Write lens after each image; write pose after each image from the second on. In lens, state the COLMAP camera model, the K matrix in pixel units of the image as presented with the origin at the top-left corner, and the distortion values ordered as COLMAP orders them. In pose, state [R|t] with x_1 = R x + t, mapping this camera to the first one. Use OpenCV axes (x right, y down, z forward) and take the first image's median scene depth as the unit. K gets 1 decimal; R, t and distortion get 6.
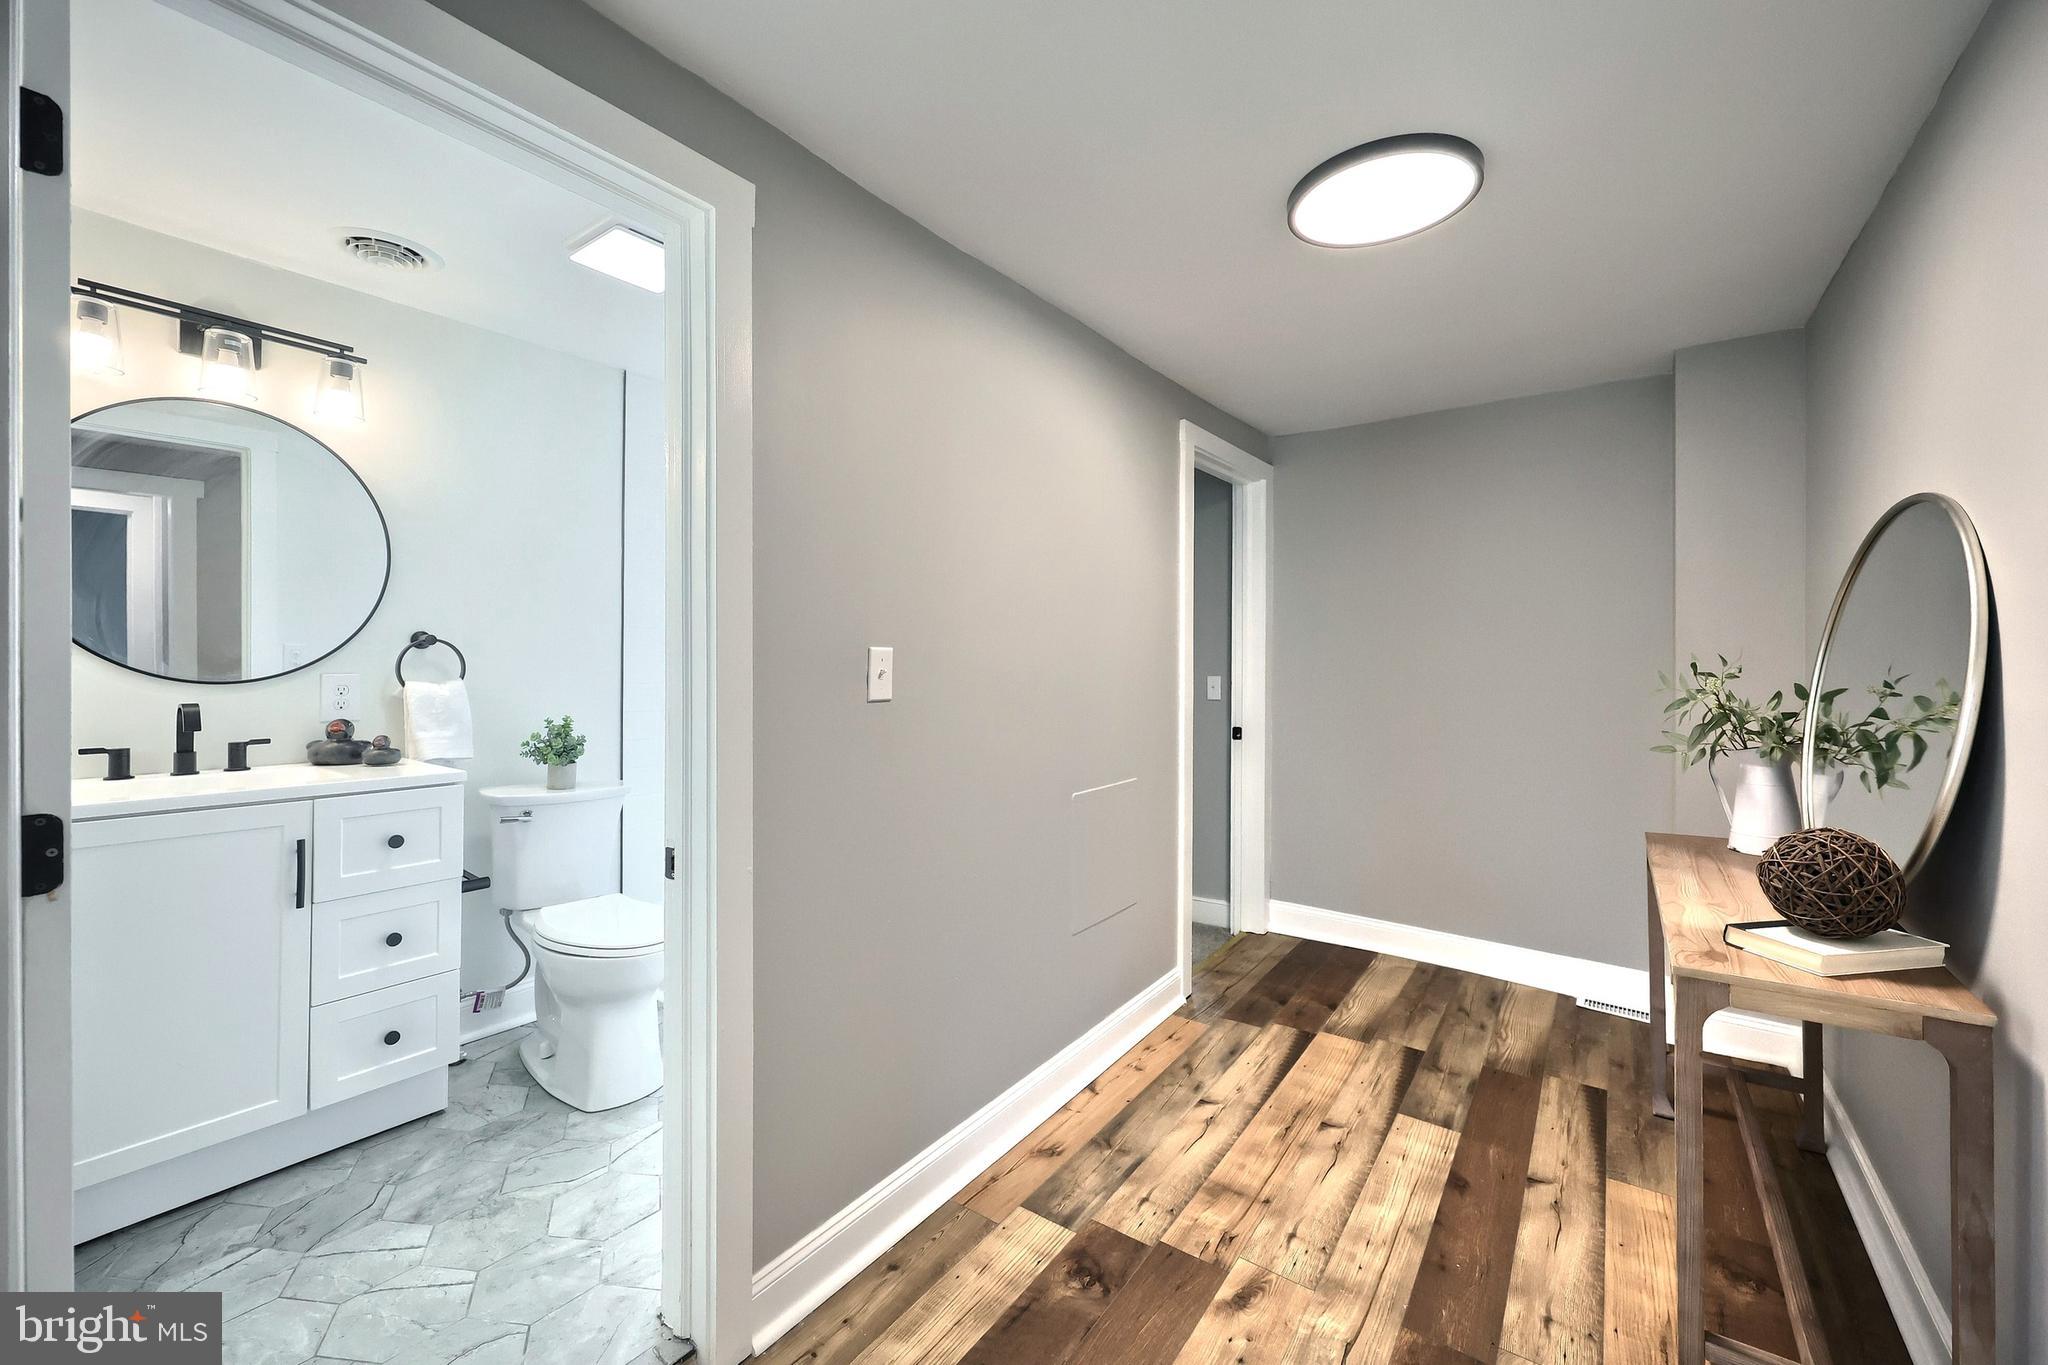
lens RADIAL K [[826.6, 0, 1017.7], [0, 826.6, 657.0], [0, 0, 1]] dist [-0.002642, -0.000464]
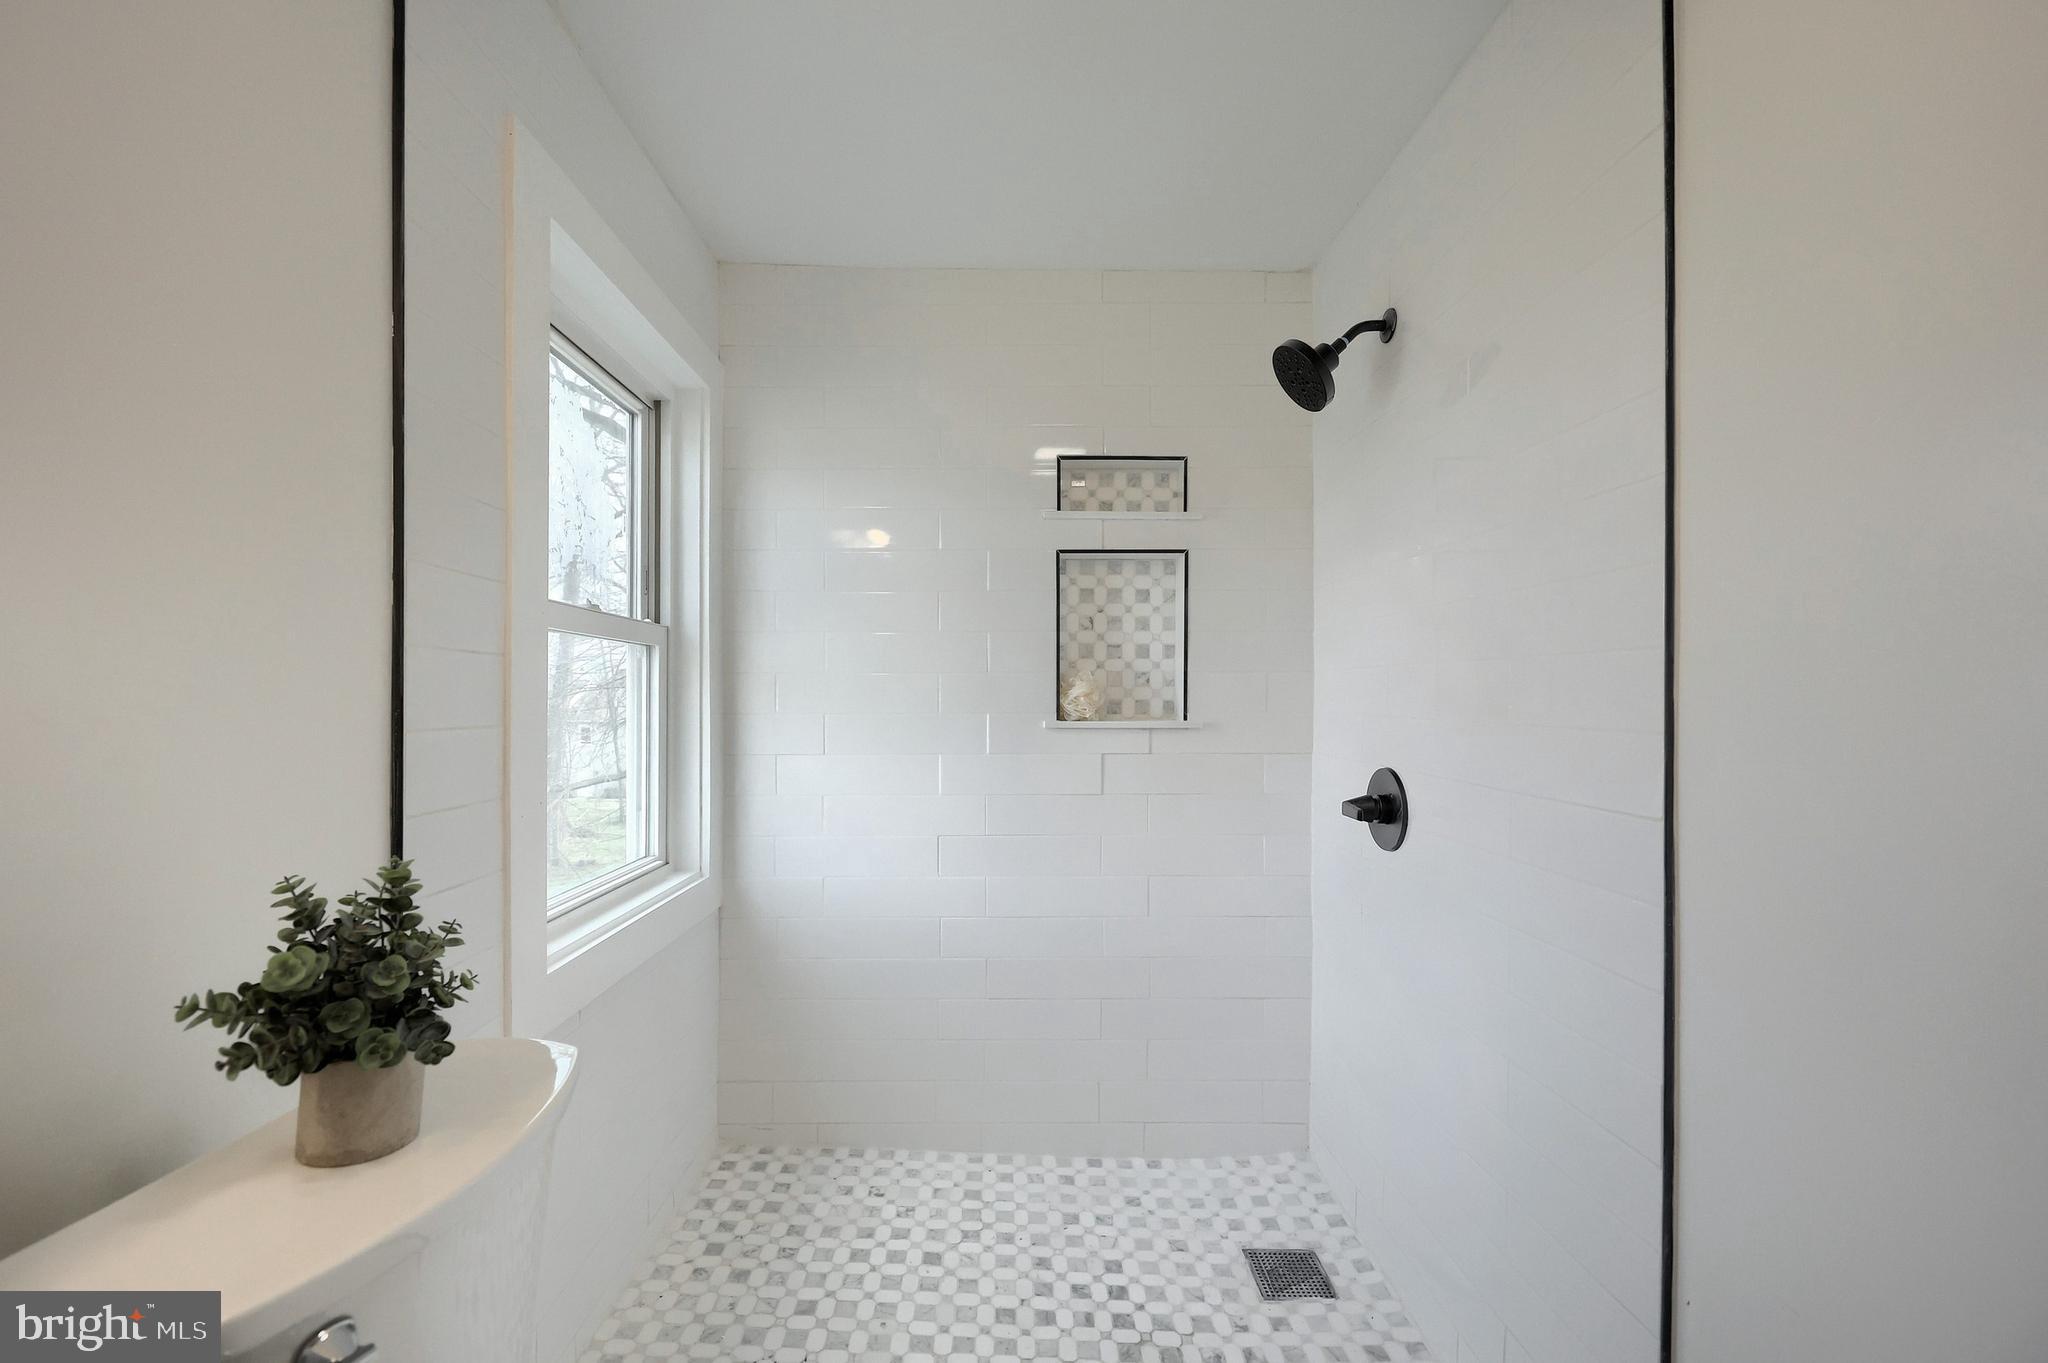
lens RADIAL K [[834.9, 0, 1027.9], [0, 834.9, 686.2], [0, 0, 1]] dist [-0.003037, -0.000109]
pose [[0.810706, 0.002294, 0.585449, -0.631954], [-0.006441, 0.999967, 0.005002, 0.019094], [-0.585418, -0.007826, 0.810694, 0.791346]]
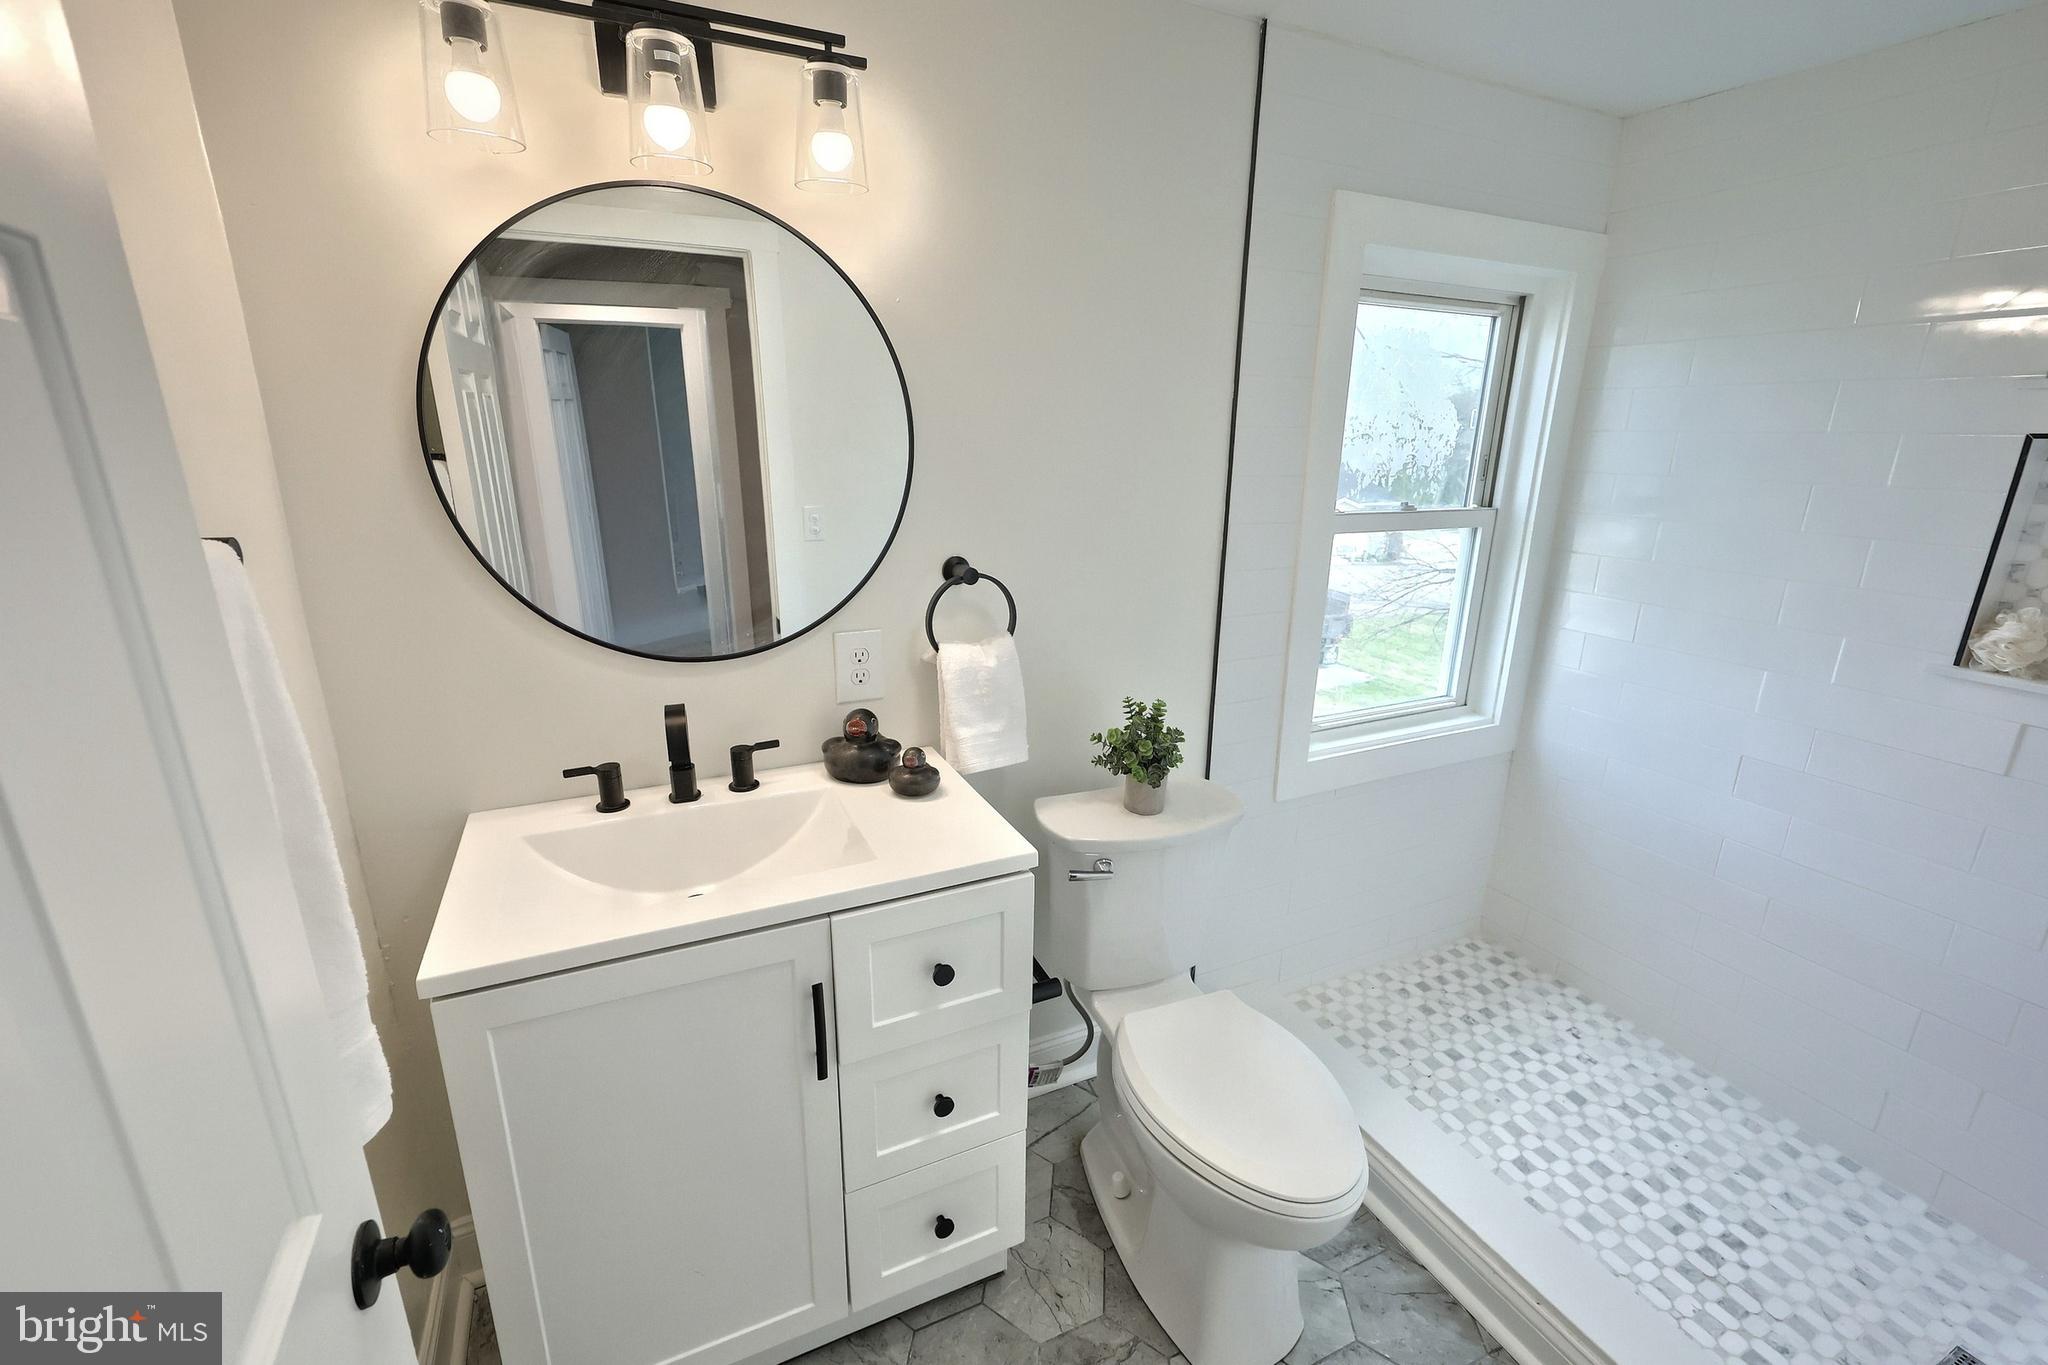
lens RADIAL K [[858.1, 0, 1022.5], [0, 858.1, 675.9], [0, 0, 1]] dist [0.000453, 0.000140]
pose [[0.874156, 0.138330, -0.465528, -0.402395], [-0.004190, 0.960688, 0.277598, -0.138675], [0.485627, -0.240714, 0.840371, 0.505494]]
